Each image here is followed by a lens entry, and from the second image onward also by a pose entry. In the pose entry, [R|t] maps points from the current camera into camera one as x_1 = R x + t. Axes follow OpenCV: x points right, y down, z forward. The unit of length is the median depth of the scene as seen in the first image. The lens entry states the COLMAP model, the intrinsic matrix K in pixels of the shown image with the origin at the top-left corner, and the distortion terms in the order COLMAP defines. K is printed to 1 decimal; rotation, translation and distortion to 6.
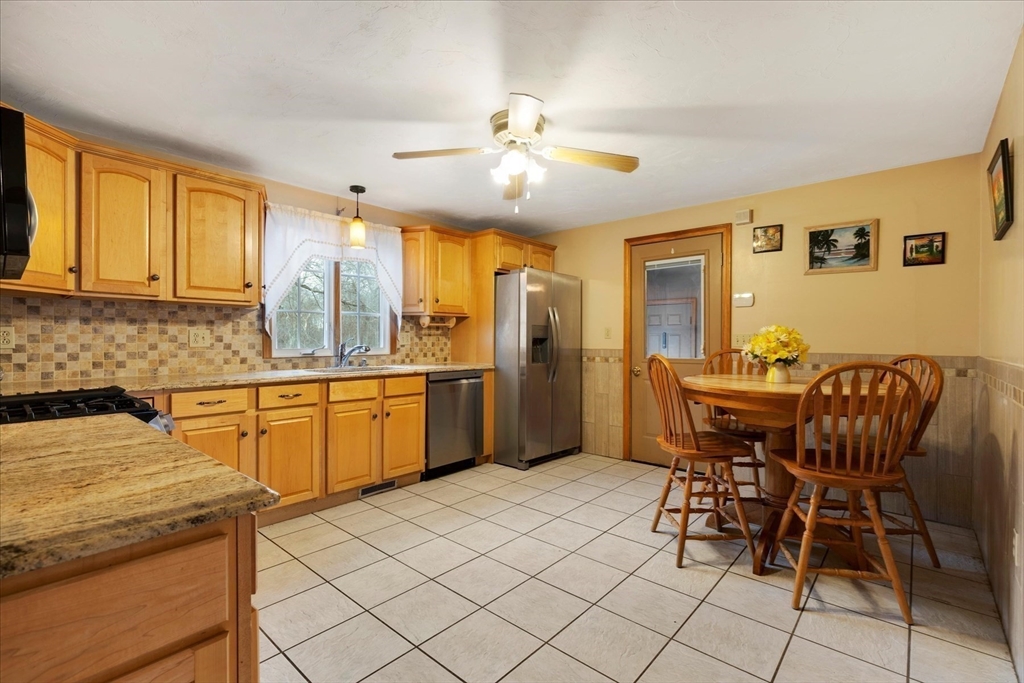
lens RADIAL K [[459.8, 0, 511.4], [0, 459.8, 343.4], [0, 0, 1]] dist [0.004186, 0.000109]
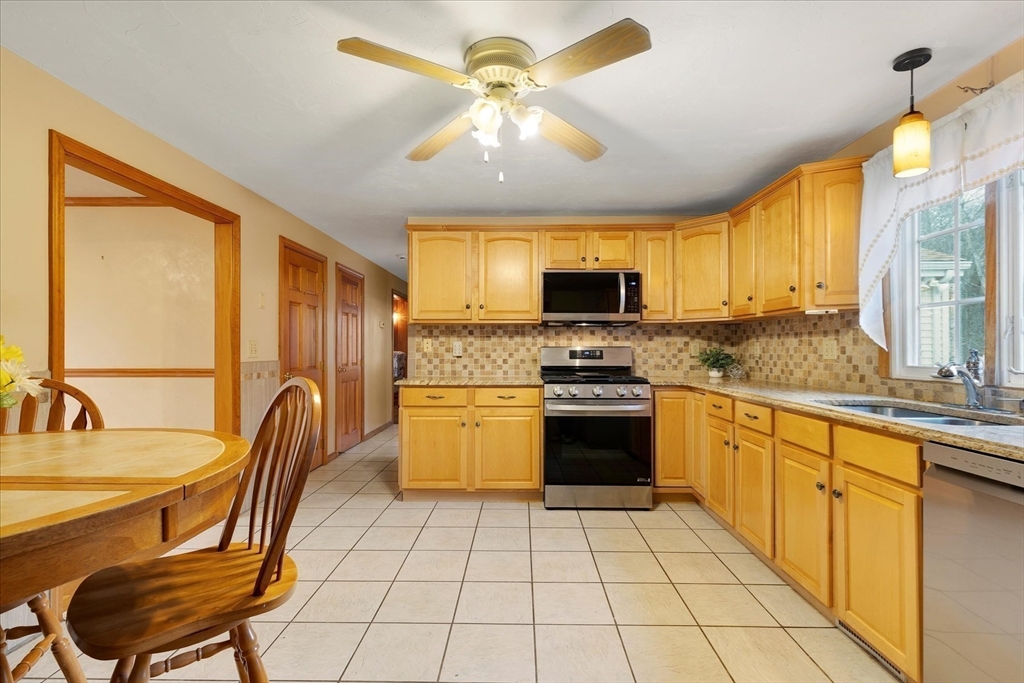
lens RADIAL K [[459.8, 0, 511.4], [0, 459.8, 343.4], [0, 0, 1]] dist [0.004186, 0.000109]
pose [[-0.763772, -0.010823, -0.645395, 0.361791], [-0.008421, 0.999941, -0.006803, -0.011293], [0.645431, 0.000239, -0.763819, 1.190438]]
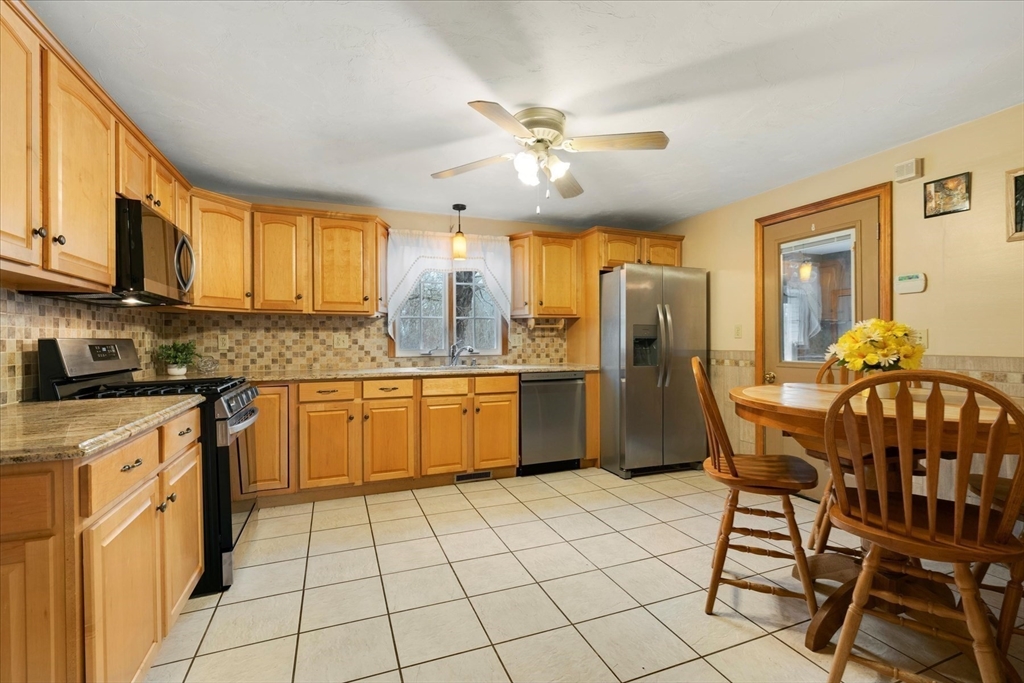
lens RADIAL K [[457.7, 0, 512.9], [0, 457.7, 343.3], [0, 0, 1]] dist [0.001107, -0.000134]
pose [[0.890233, -0.004896, -0.455480, 0.307699], [0.003929, 0.999988, -0.003070, -0.000085], [0.455489, 0.000943, 0.890241, 0.074138]]
